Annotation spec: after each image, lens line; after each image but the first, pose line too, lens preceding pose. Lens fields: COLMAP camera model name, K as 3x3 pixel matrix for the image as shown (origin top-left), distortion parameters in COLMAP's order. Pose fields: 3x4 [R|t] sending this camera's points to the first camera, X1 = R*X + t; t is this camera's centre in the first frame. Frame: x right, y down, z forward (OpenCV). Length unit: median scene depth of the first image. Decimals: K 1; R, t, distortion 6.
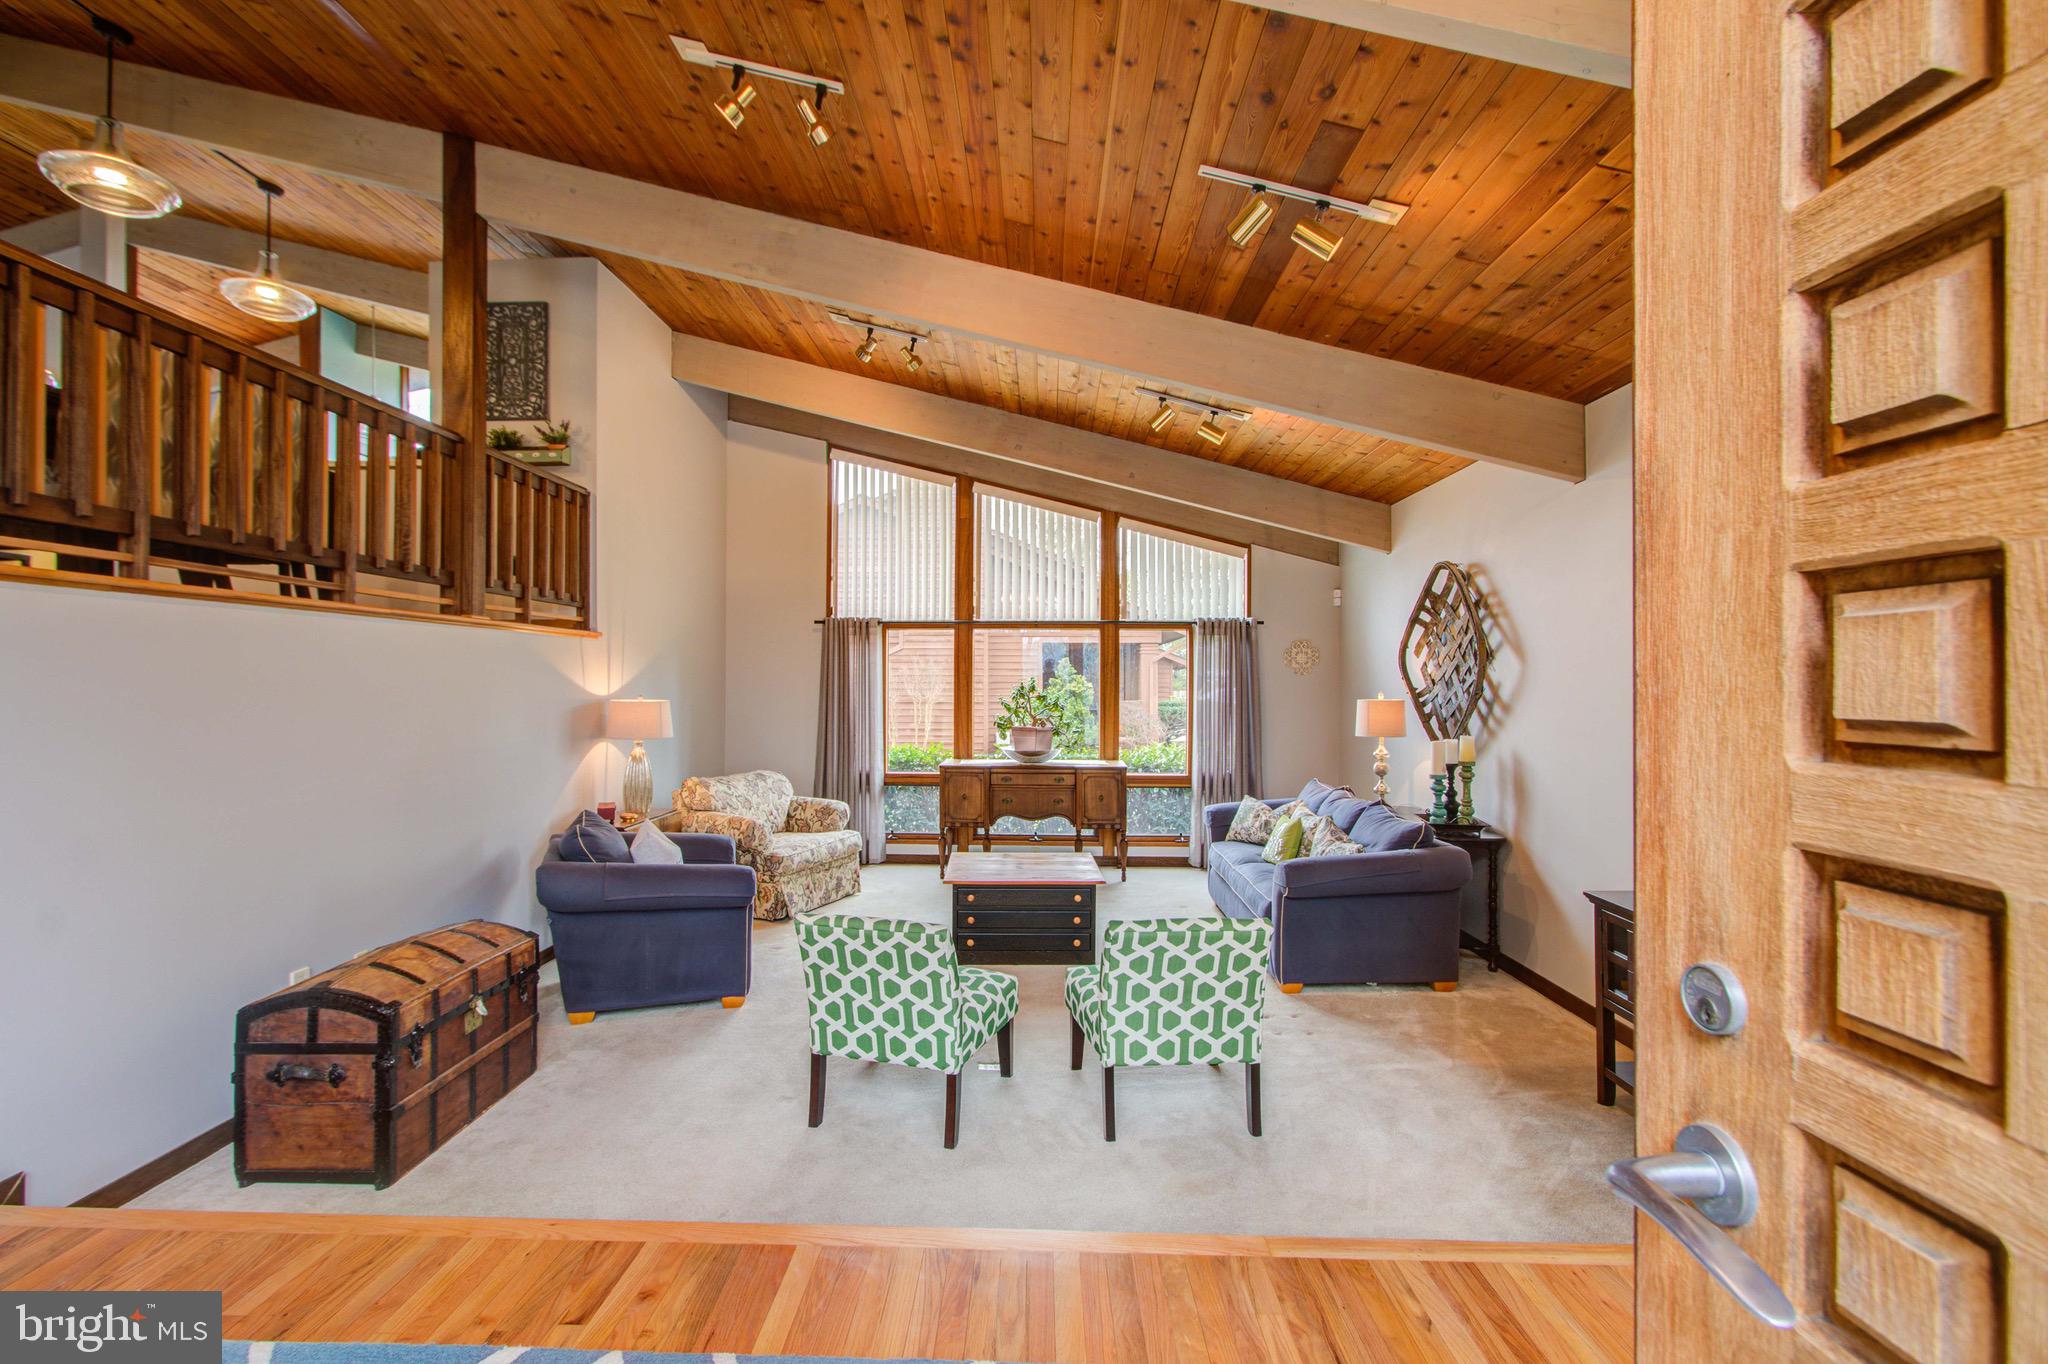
lens RADIAL K [[919.8, 0, 1030.5], [0, 919.8, 679.4], [0, 0, 1]] dist [-0.003235, 0.002872]
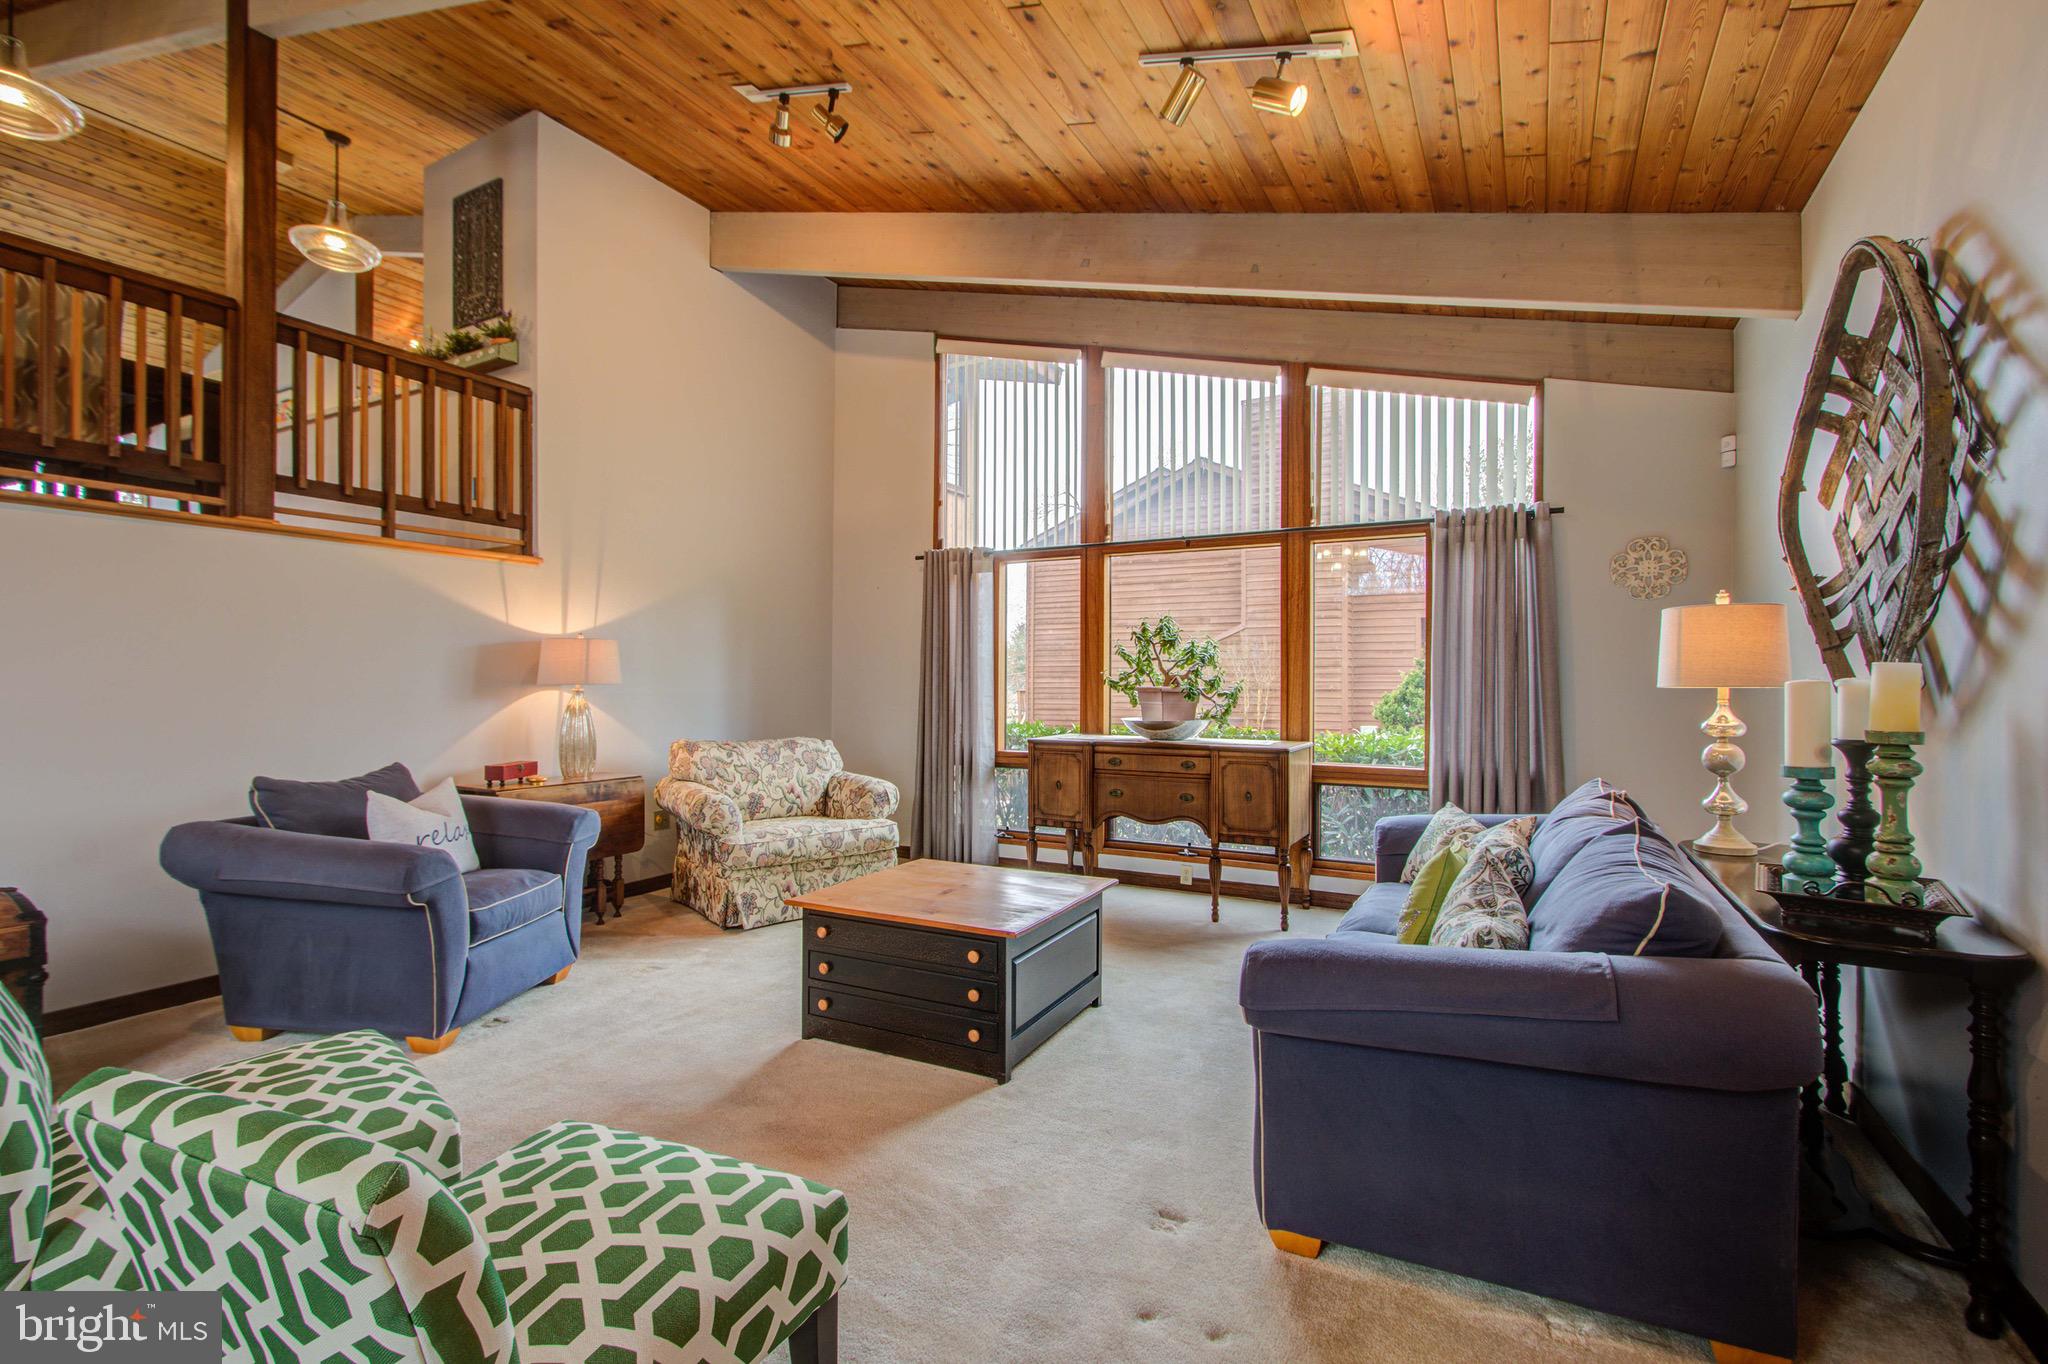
lens RADIAL K [[919.8, 0, 1020.0], [0, 919.8, 682.6], [0, 0, 1]] dist [-0.003235, 0.002872]
pose [[0.886068, -0.000863, -0.463555, 0.276789], [0.002085, 0.999996, 0.002123, 0.056346], [0.463551, -0.002848, 0.886066, 0.422995]]
